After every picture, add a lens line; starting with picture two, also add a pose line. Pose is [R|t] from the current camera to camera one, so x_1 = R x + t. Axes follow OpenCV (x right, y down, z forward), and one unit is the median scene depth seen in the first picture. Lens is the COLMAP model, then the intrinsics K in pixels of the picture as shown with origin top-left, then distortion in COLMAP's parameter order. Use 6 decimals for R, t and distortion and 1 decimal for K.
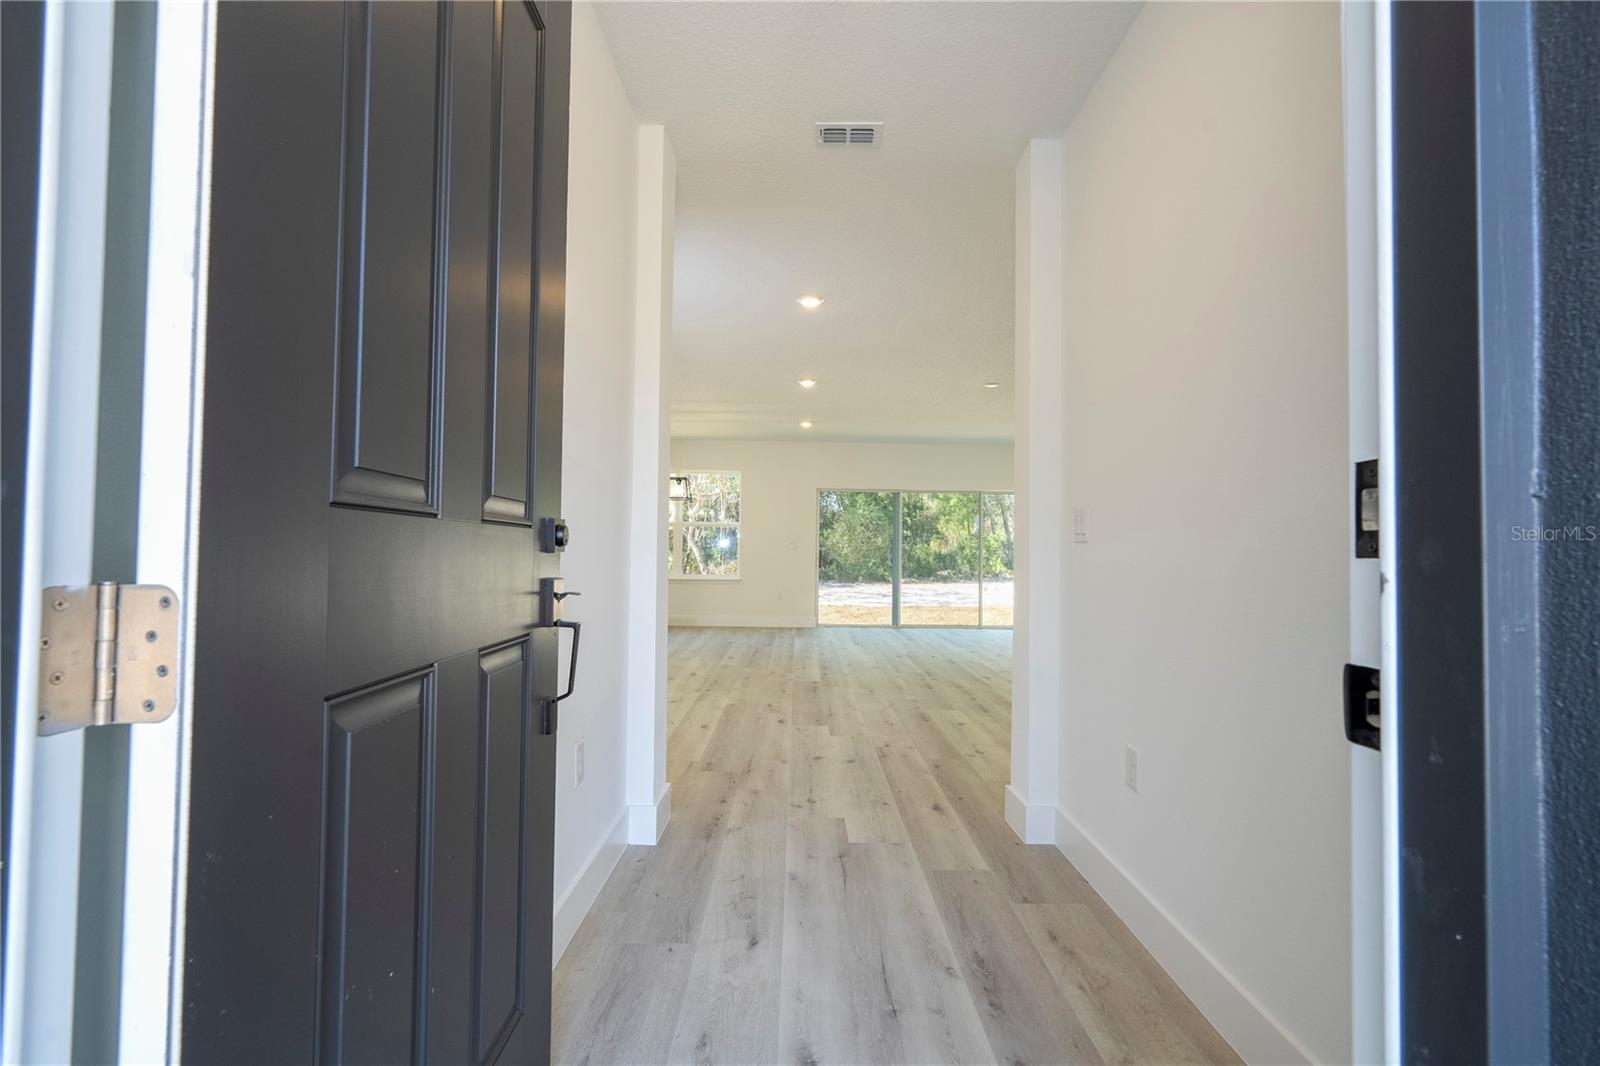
lens RADIAL K [[722.3, 0, 801.6], [0, 722.3, 533.9], [0, 0, 1]] dist [0.007290, 0.000170]
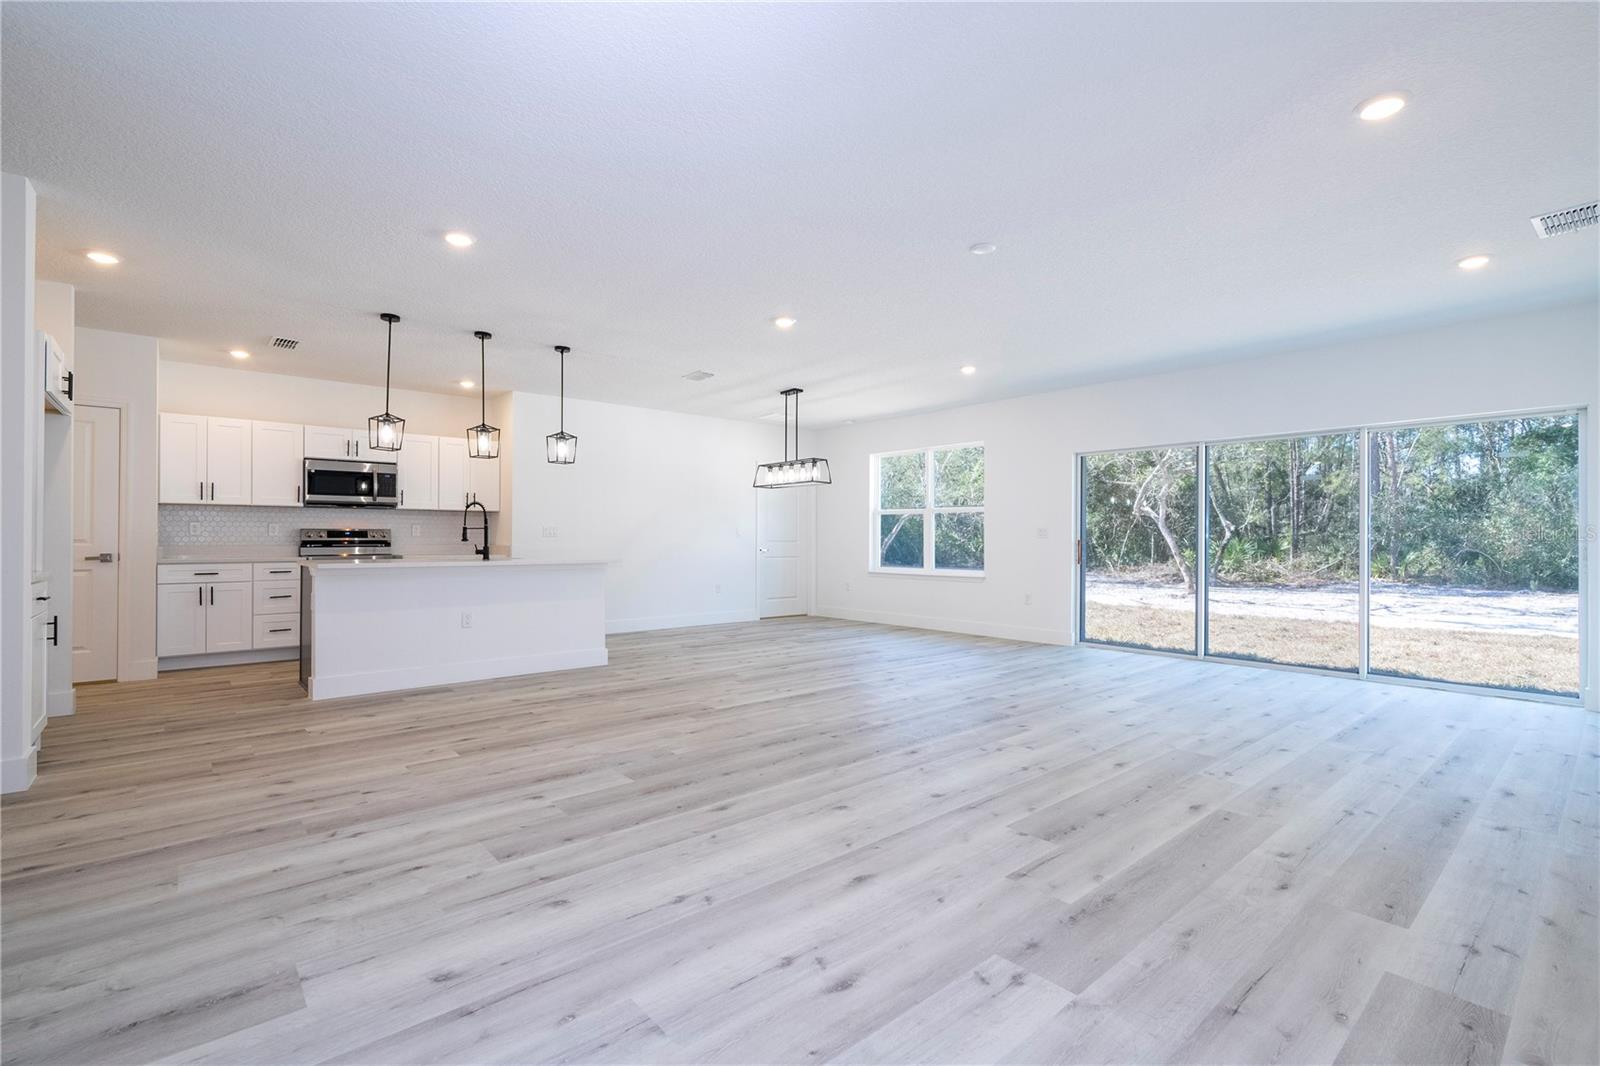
lens RADIAL K [[722.3, 0, 802.3], [0, 722.3, 534.9], [0, 0, 1]] dist [0.007290, 0.000170]
pose [[0.652273, -0.011046, -0.757904, 1.077730], [0.021947, 0.999750, 0.004317, 0.023574], [0.757667, -0.019449, 0.652352, 0.900323]]
